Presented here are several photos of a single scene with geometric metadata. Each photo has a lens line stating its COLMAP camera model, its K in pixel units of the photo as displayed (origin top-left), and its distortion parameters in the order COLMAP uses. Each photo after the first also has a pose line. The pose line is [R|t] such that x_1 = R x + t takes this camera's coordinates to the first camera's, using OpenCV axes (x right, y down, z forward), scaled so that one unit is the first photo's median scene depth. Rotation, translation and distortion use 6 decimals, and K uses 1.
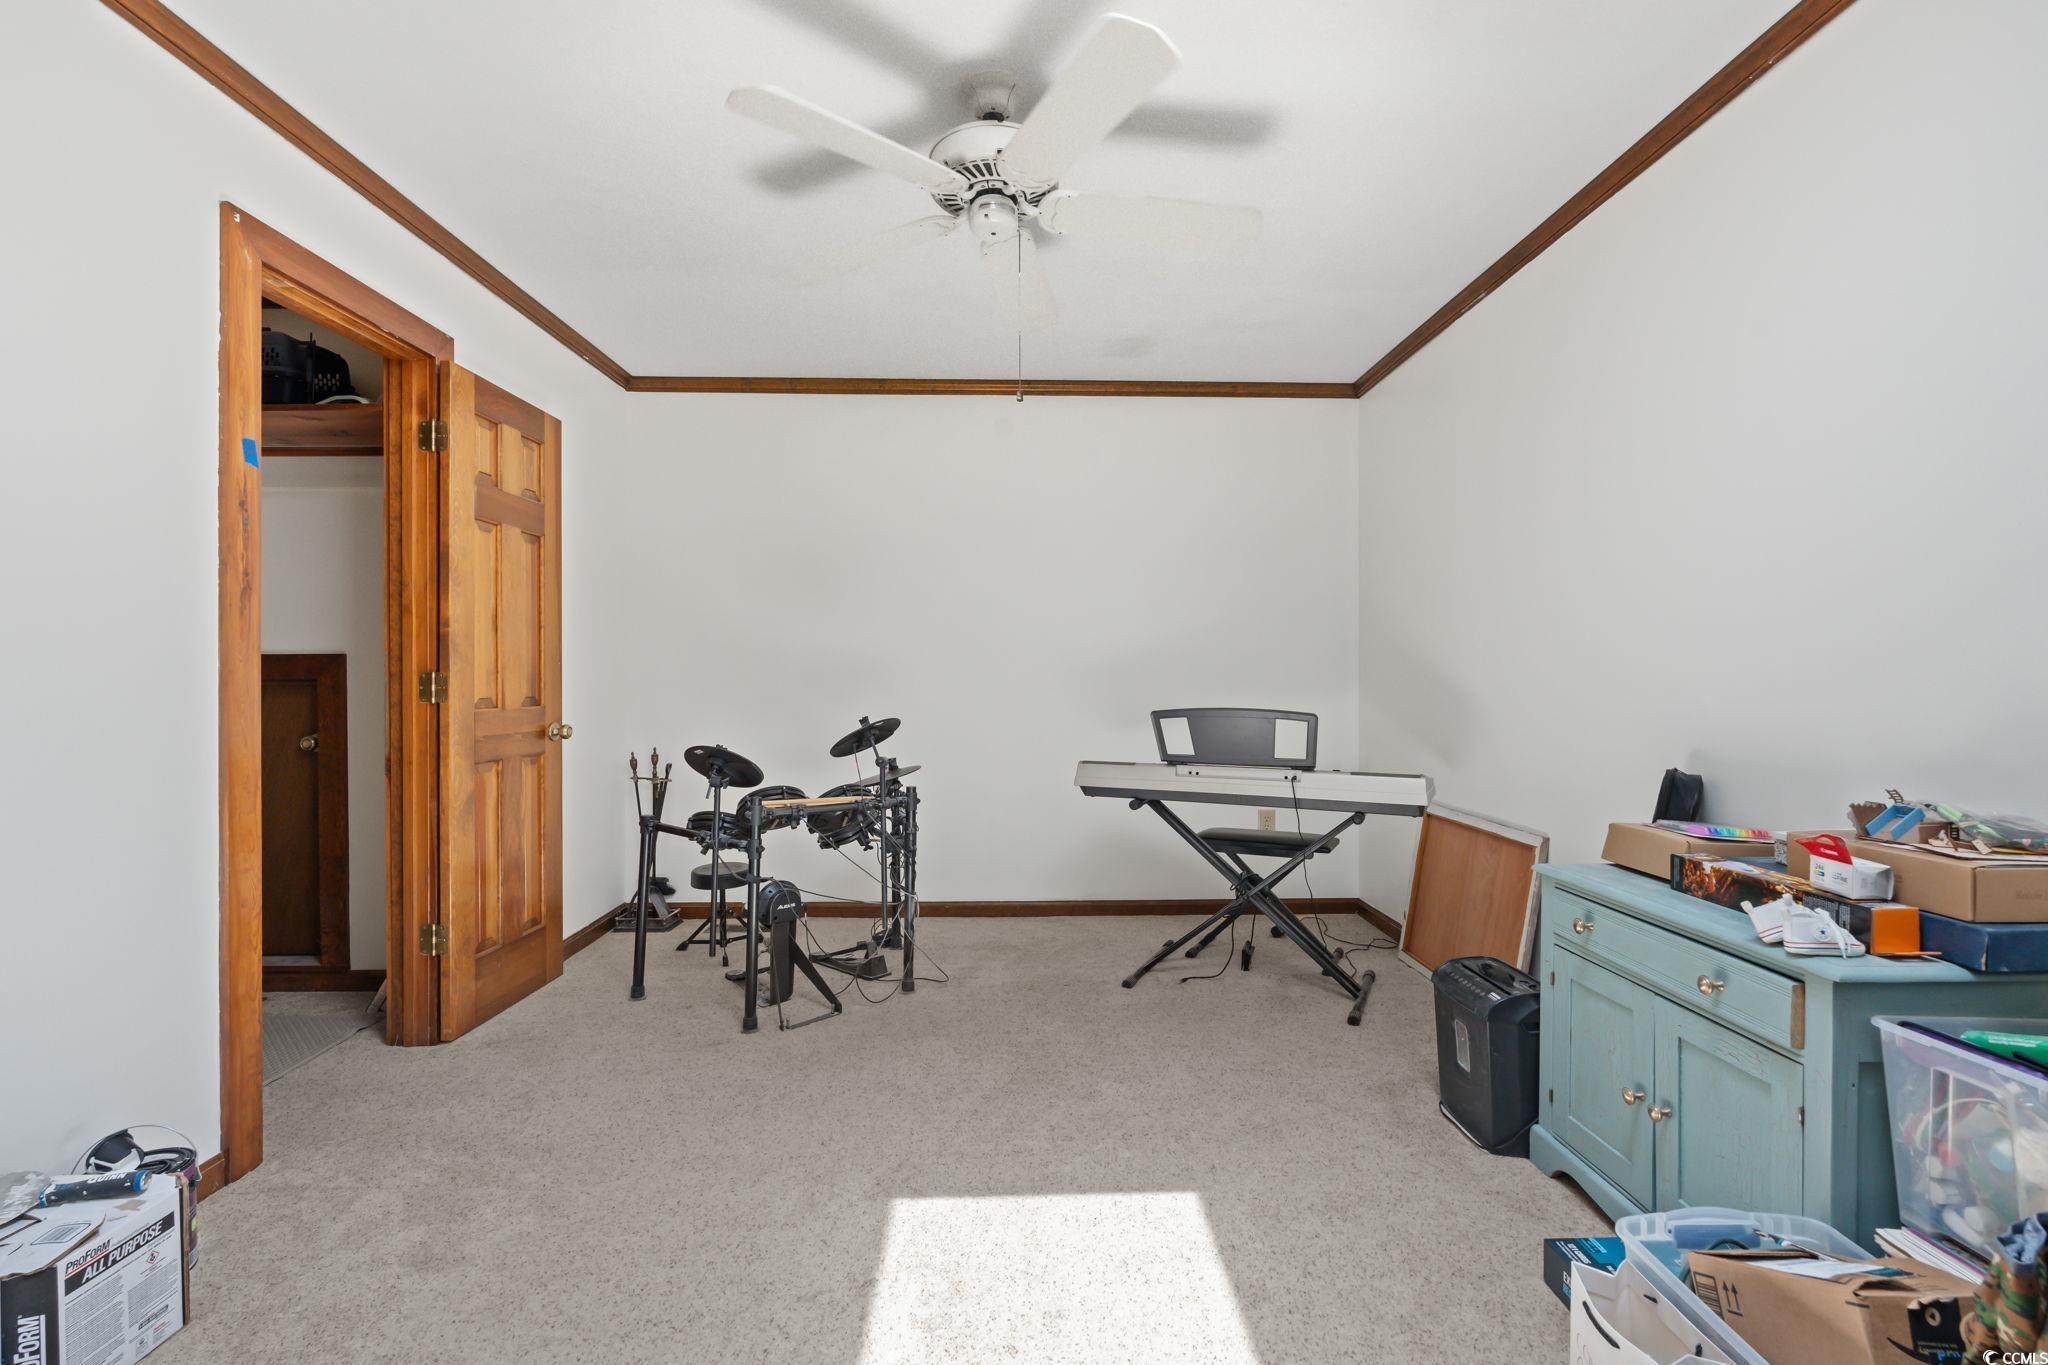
lens RADIAL K [[904.4, 0, 1027.6], [0, 904.4, 666.7], [0, 0, 1]] dist [-0.003191, 0.000073]
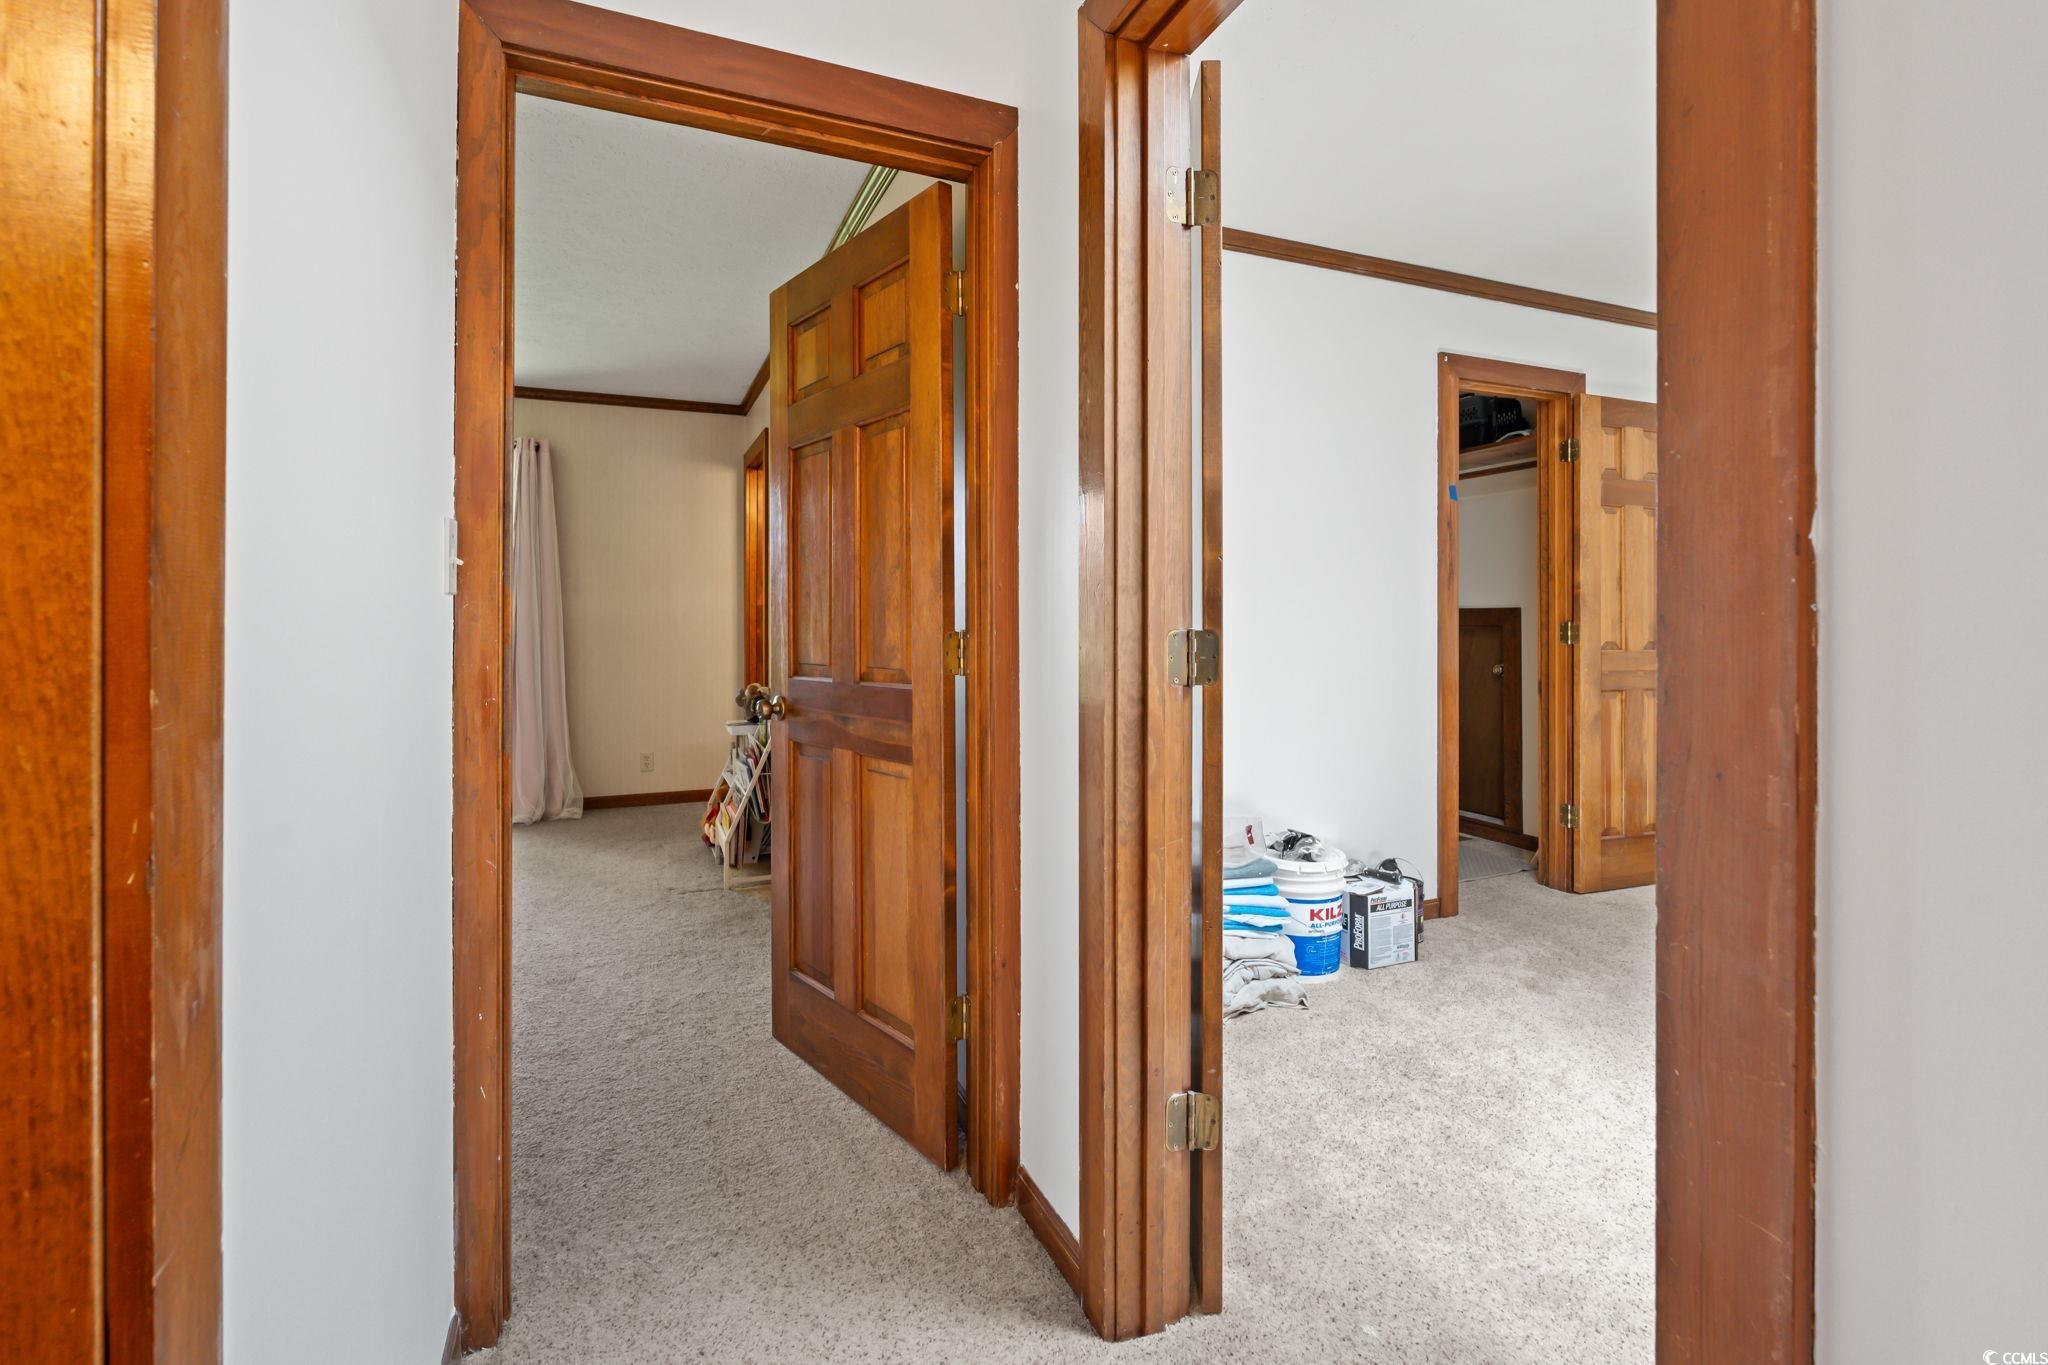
lens RADIAL K [[916.6, 0, 1021.9], [0, 916.6, 631.0], [0, 0, 1]] dist [-0.002874, -0.000502]
pose [[0.375000, 0.017961, -0.926851, 0.322117], [0.006174, 0.999742, 0.021872, -0.015620], [0.927004, -0.013924, 0.374793, -0.296280]]
